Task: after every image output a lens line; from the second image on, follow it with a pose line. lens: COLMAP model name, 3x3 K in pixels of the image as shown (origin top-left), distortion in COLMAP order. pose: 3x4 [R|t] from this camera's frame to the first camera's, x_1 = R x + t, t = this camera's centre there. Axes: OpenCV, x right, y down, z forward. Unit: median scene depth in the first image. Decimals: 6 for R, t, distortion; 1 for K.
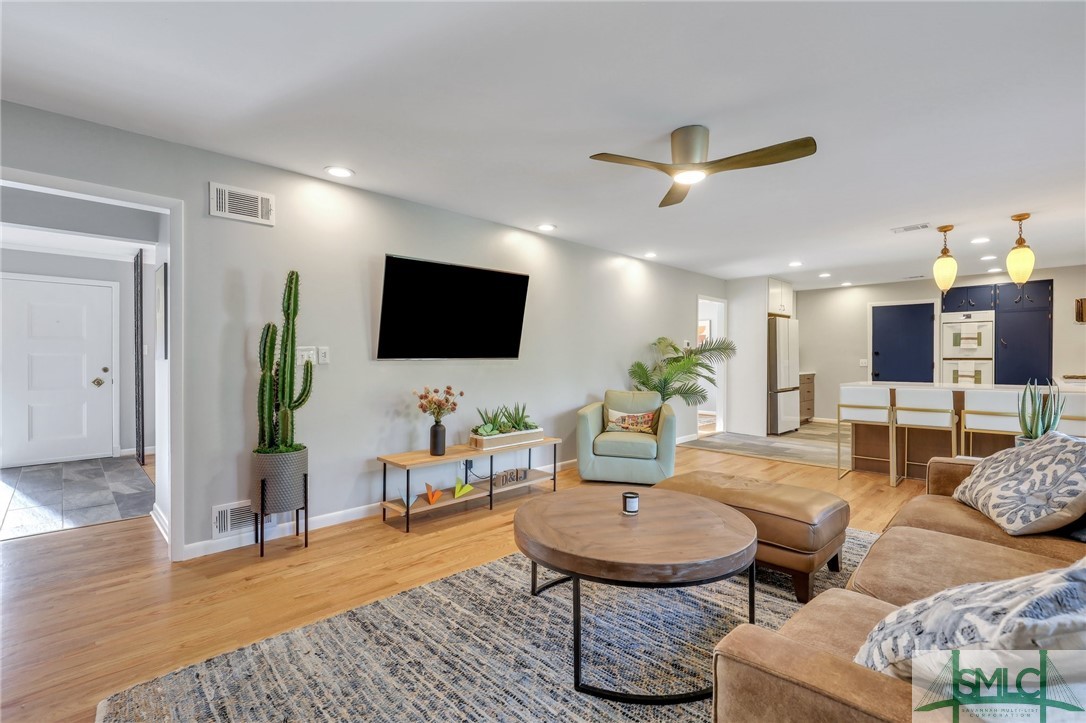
lens RADIAL K [[493.1, 0, 540.6], [0, 493.1, 361.4], [0, 0, 1]] dist [-0.001083, 0.000747]
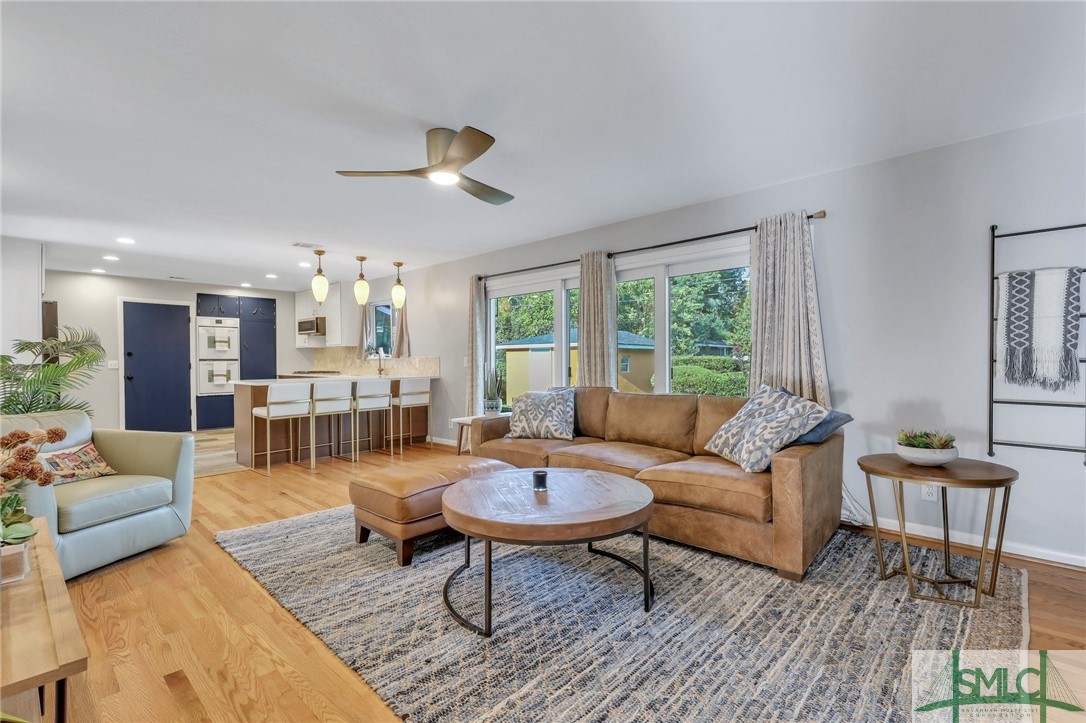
lens RADIAL K [[493.1, 0, 546.9], [0, 493.1, 362.1], [0, 0, 1]] dist [-0.001083, 0.000747]
pose [[-0.042632, -0.004044, 0.999083, -0.352068], [0.013233, 0.999902, 0.004612, 0.006021], [-0.999003, 0.013418, -0.042574, 0.391896]]
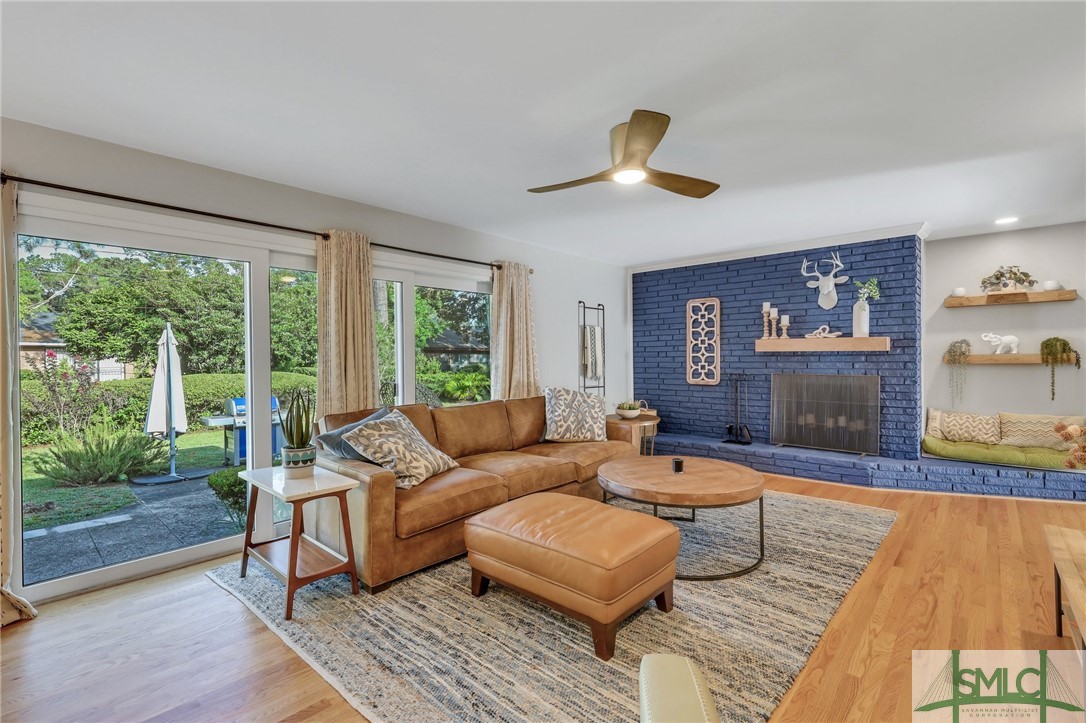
lens RADIAL K [[493.1, 0, 546.9], [0, 493.1, 363.4], [0, 0, 1]] dist [-0.001083, 0.000747]
pose [[-0.997959, 0.009548, -0.063139, 0.247507], [0.008442, 0.999807, 0.017759, -0.014348], [0.063297, 0.017190, -0.997847, 0.912683]]
